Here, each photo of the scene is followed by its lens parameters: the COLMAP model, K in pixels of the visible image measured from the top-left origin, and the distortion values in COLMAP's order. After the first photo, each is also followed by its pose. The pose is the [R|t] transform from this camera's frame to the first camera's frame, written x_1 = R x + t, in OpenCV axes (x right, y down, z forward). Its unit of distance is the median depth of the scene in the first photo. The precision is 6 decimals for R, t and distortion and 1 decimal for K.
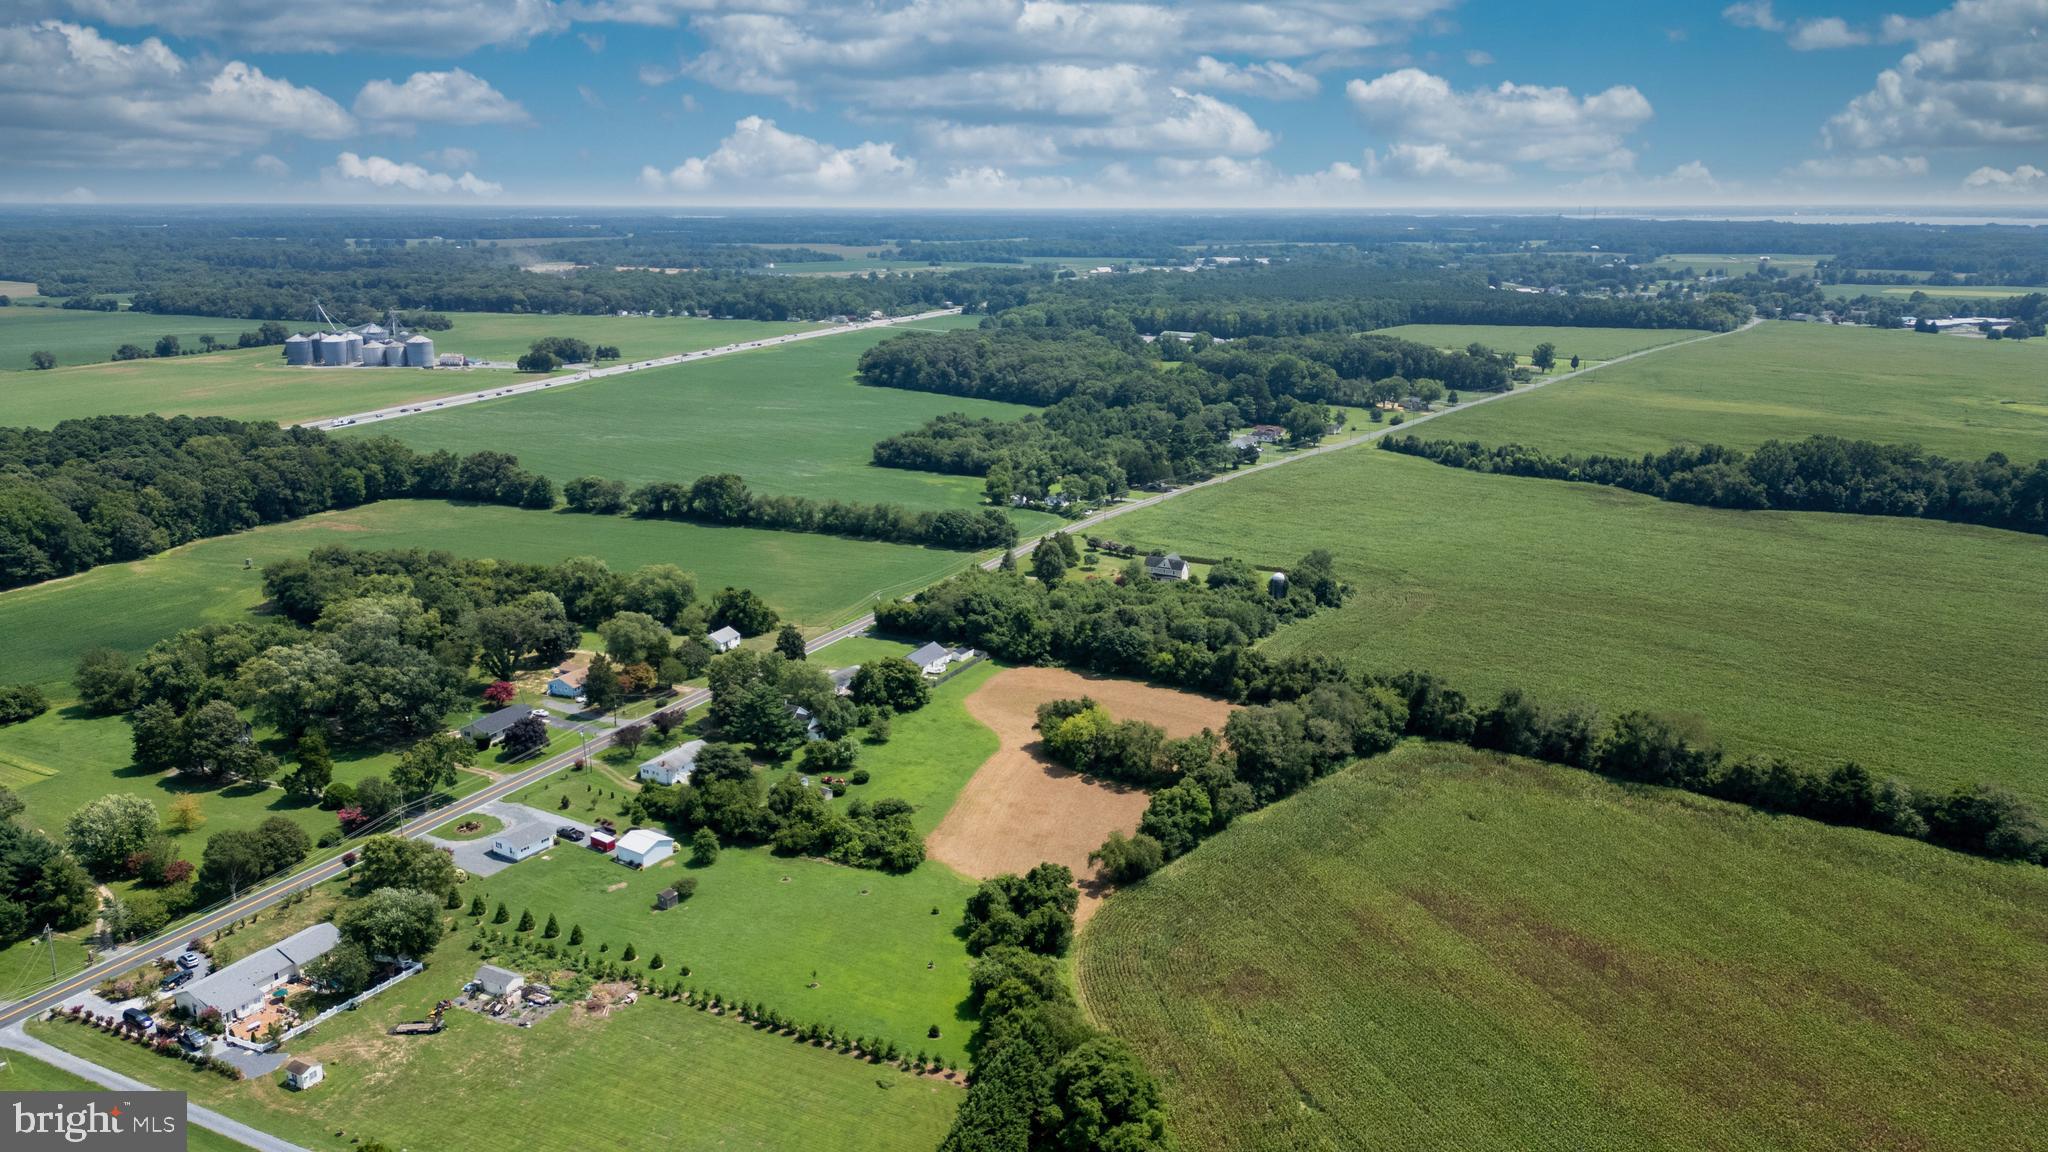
lens RADIAL K [[1421.3, 0, 1024.0], [0, 1421.3, 576.0], [0, 0, 1]] dist [0.081399, -0.081214]
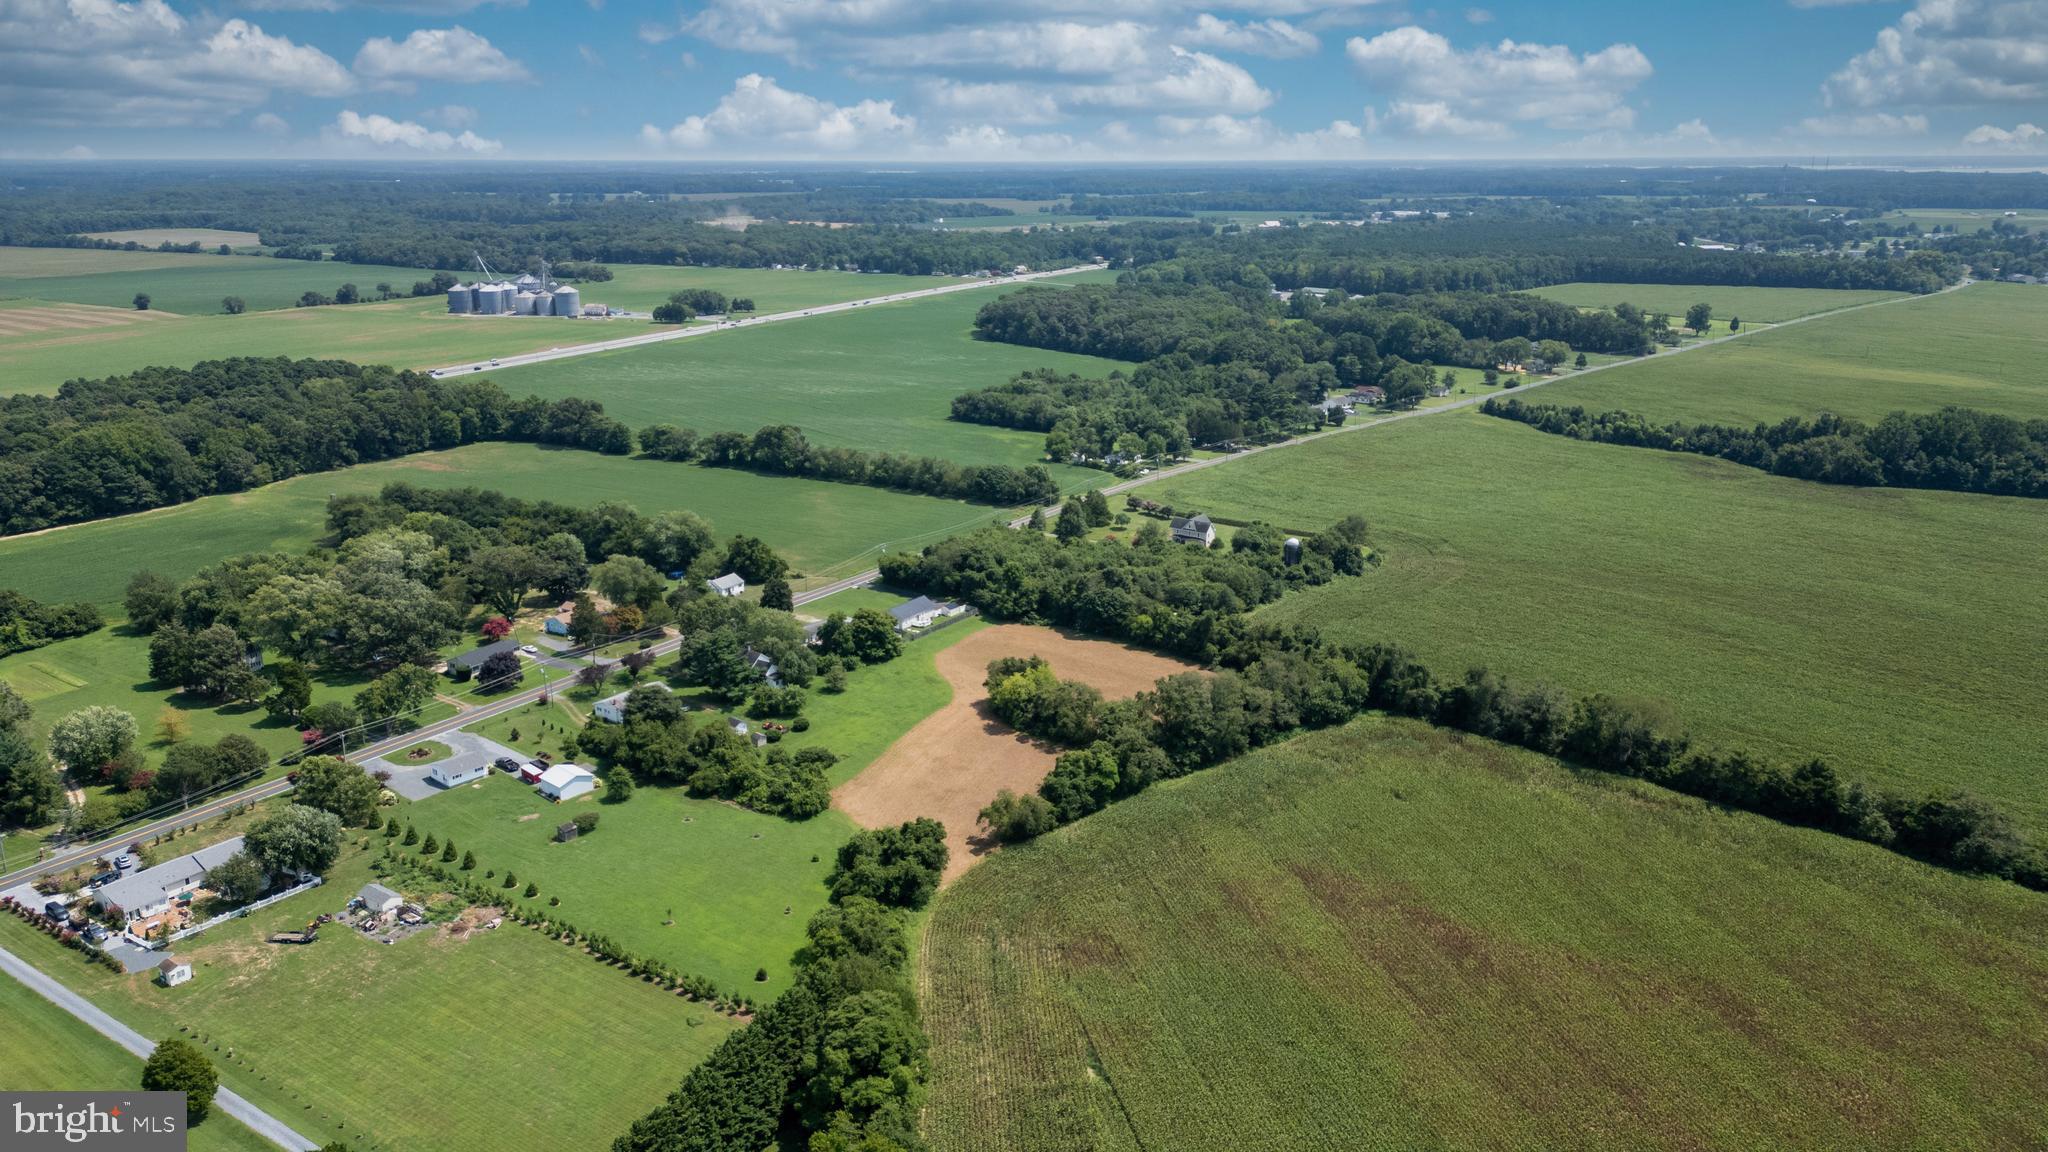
lens RADIAL K [[1421.3, 0, 1024.0], [0, 1421.3, 576.0], [0, 0, 1]] dist [0.081399, -0.081214]
pose [[0.991195, 0.035122, -0.127671, 0.129774], [-0.031285, 0.999000, 0.031941, -0.001794], [0.128665, -0.027666, 0.991302, 0.012424]]
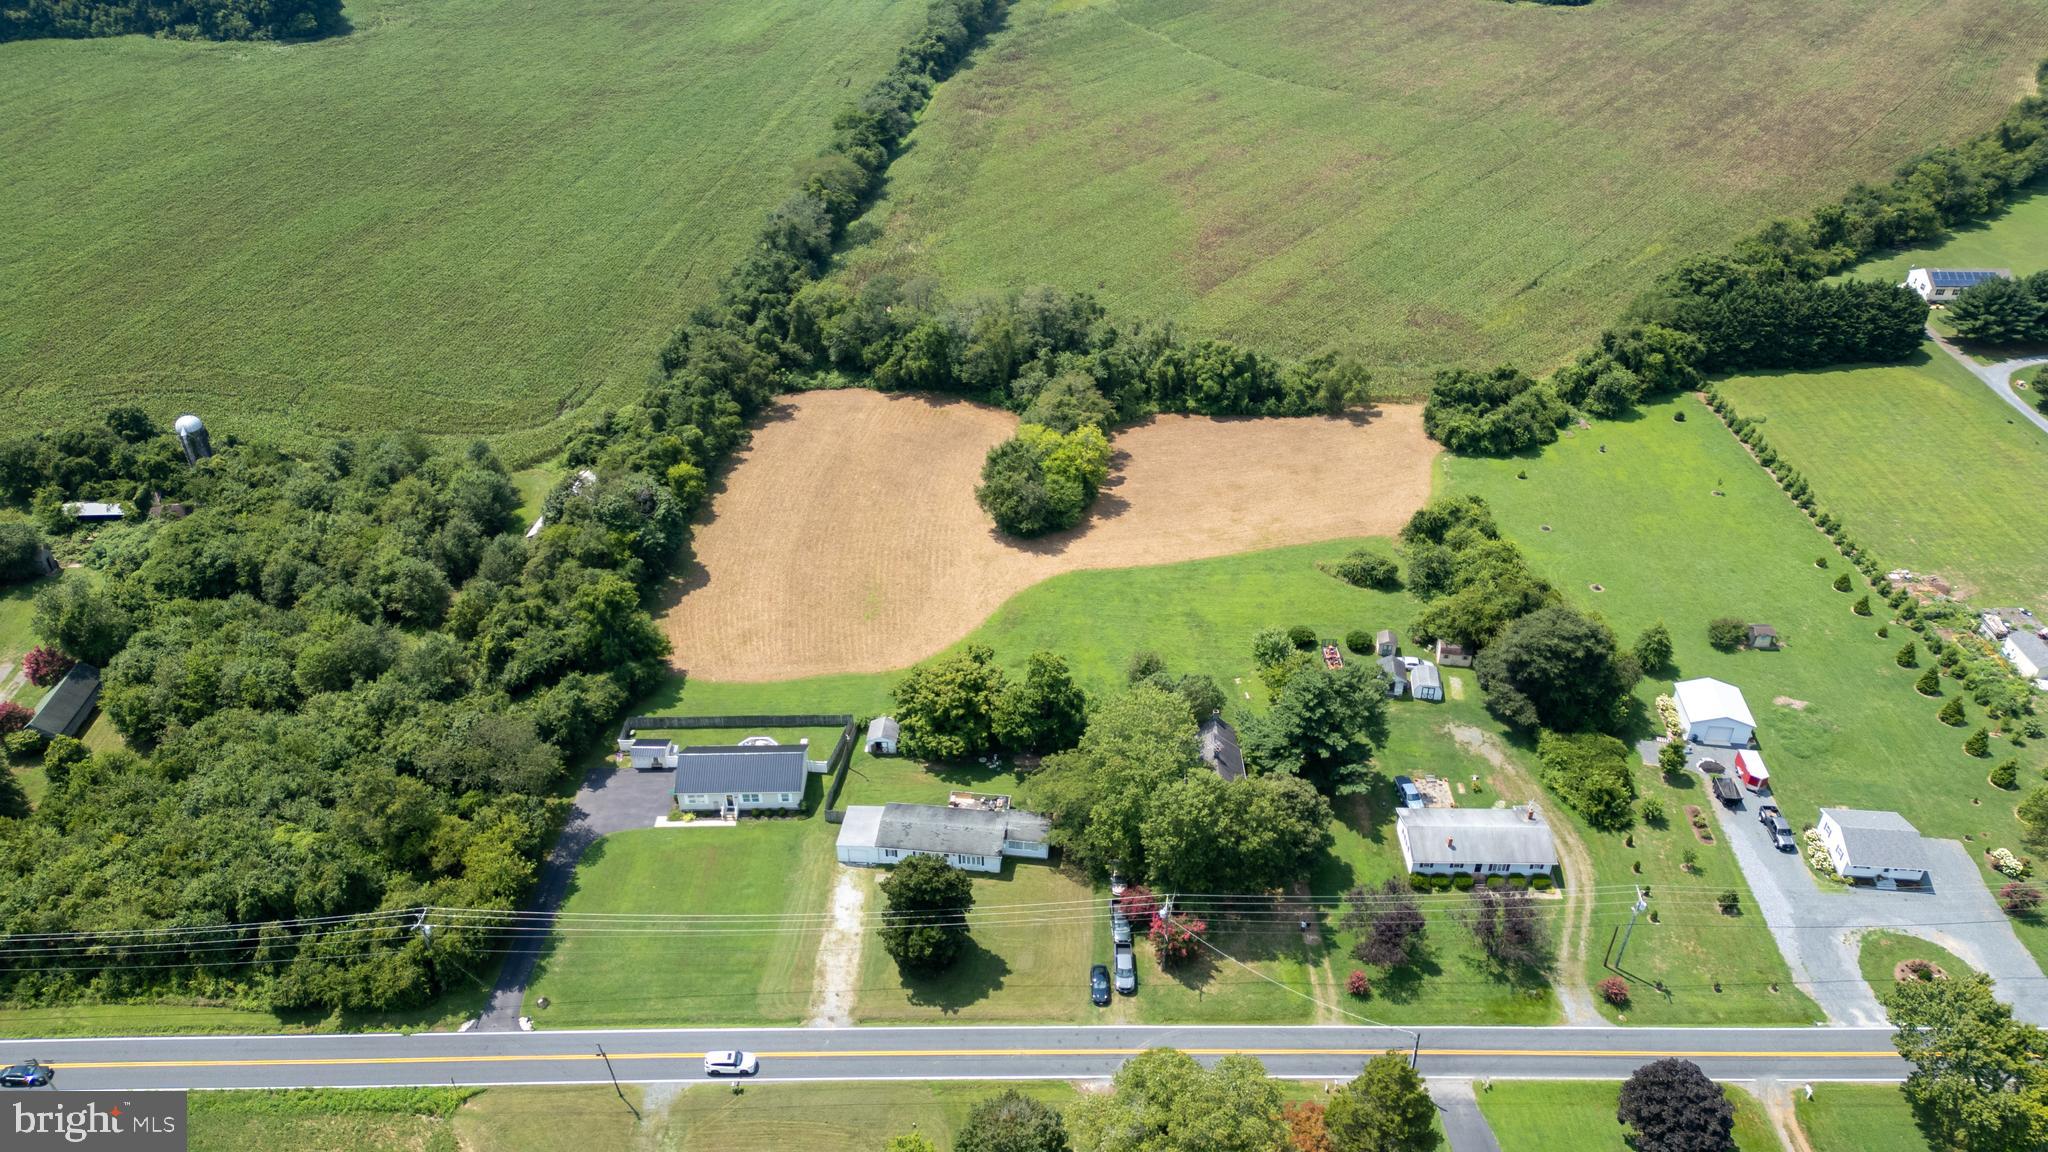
lens RADIAL K [[1421.3, 0, 1024.0], [0, 1421.3, 576.0], [0, 0, 1]] dist [0.081399, -0.081214]
pose [[-0.457945, -0.503502, 0.732647, -0.389308], [0.234381, 0.726600, 0.645847, -0.242071], [-0.857527, 0.467481, -0.214731, 0.940413]]
